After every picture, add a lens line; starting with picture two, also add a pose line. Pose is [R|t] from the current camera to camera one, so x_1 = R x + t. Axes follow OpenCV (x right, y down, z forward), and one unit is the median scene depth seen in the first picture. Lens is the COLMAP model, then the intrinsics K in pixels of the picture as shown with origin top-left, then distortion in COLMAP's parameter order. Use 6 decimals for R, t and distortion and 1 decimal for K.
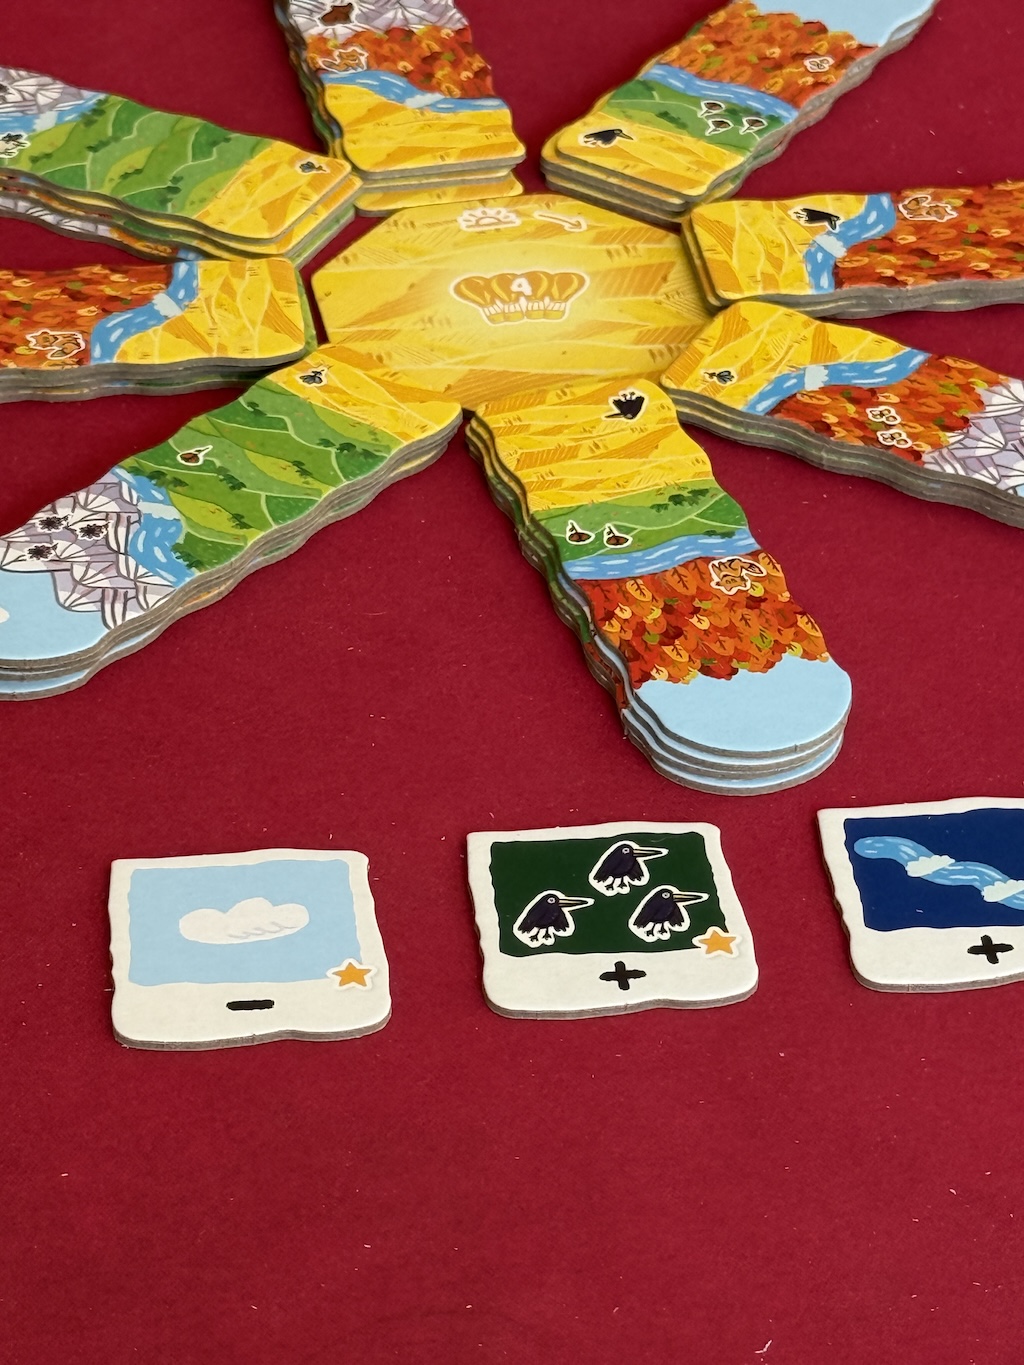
lens RADIAL K [[4274.9, 0, 509.9], [0, 4274.9, 682.7], [0, 0, 1]] dist [0.171044, 0.000000]
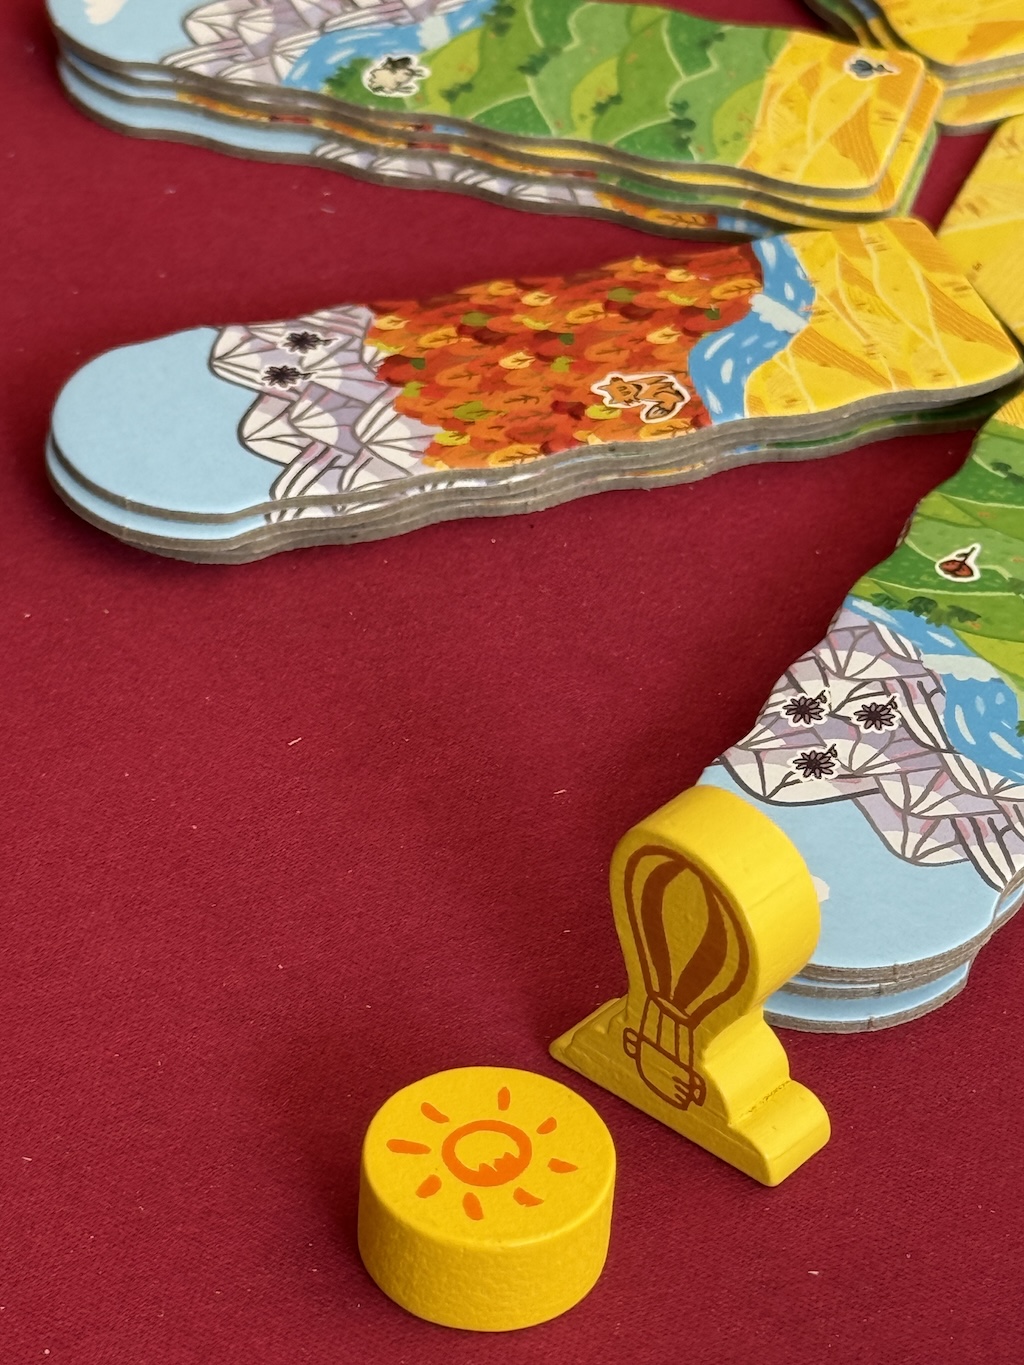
lens RADIAL K [[4274.9, 0, 511.3], [0, 4274.9, 682.9], [0, 0, 1]] dist [0.171044, 0.000000]
pose [[0.977291, -0.112535, 0.179550, -0.242087], [0.102313, 0.992611, 0.065239, -0.080144], [-0.185565, -0.045388, 0.981583, 0.385277]]
